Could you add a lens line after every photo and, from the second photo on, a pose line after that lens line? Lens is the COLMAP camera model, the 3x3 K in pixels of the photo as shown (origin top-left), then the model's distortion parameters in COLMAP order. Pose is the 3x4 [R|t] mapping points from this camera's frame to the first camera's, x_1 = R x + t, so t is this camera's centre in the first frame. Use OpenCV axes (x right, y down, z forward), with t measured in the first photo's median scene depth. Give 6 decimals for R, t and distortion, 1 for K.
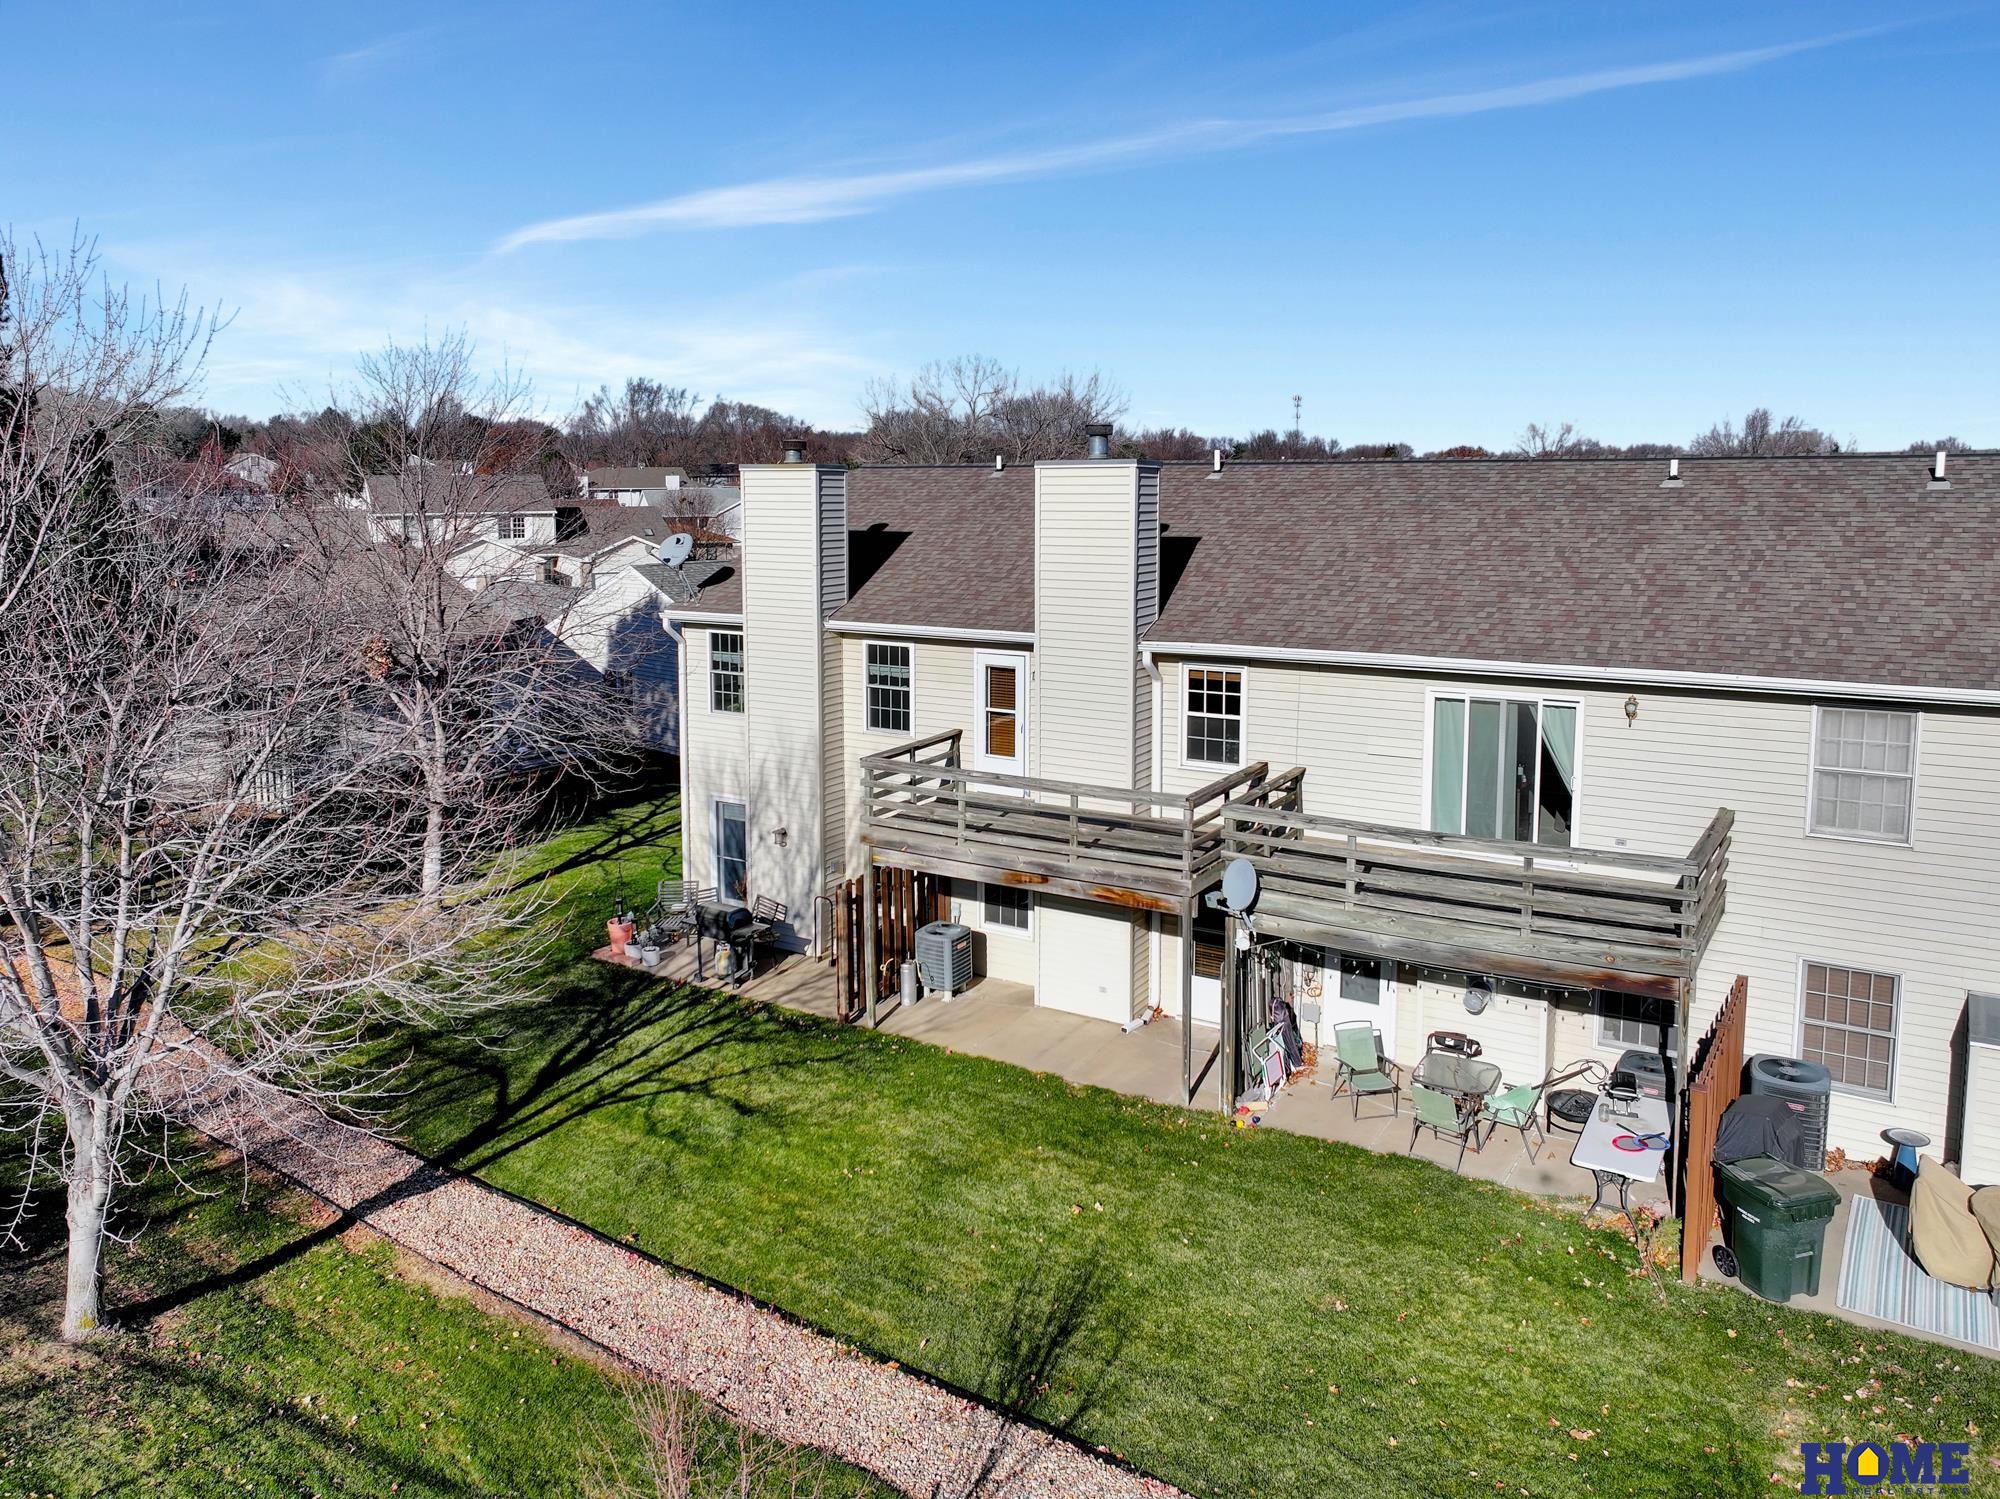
lens RADIAL K [[1391.6, 0, 1000.0], [0, 1391.6, 749.5], [0, 0, 1]] dist [0.003031, 0.000194]
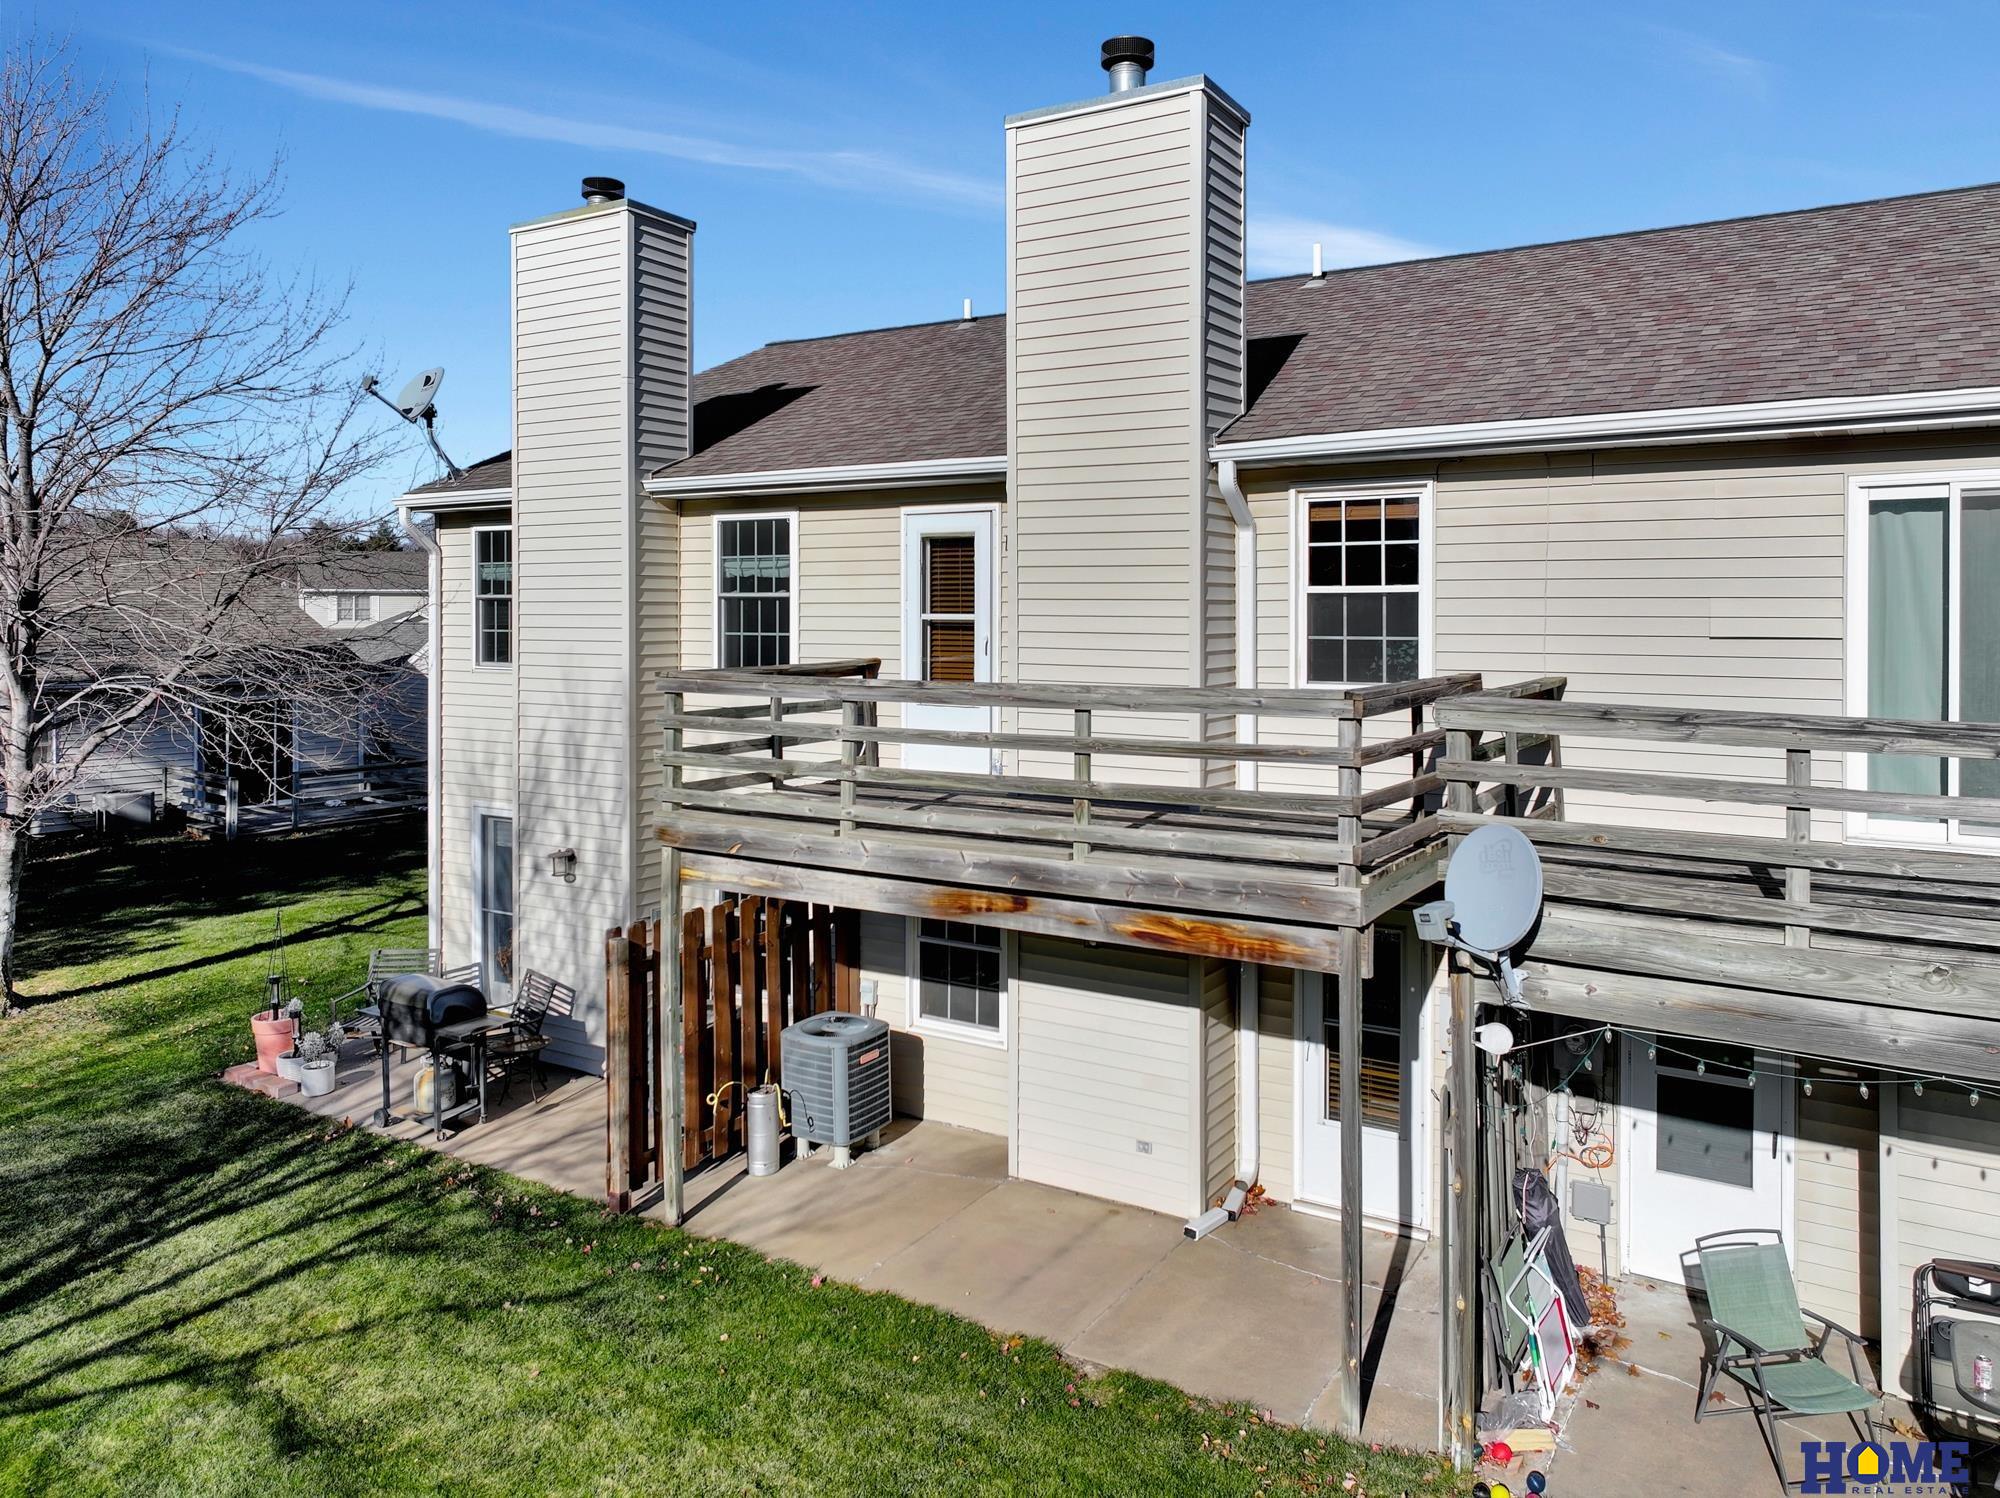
lens RADIAL K [[1417.0, 0, 970.9], [0, 1417.0, 749.8], [0, 0, 1]] dist [0.017088, 0.002484]
pose [[0.999487, -0.000965, -0.032006, 0.028004], [-0.002146, 0.995278, -0.097047, 0.079895], [0.031949, 0.097066, 0.994765, 0.474992]]
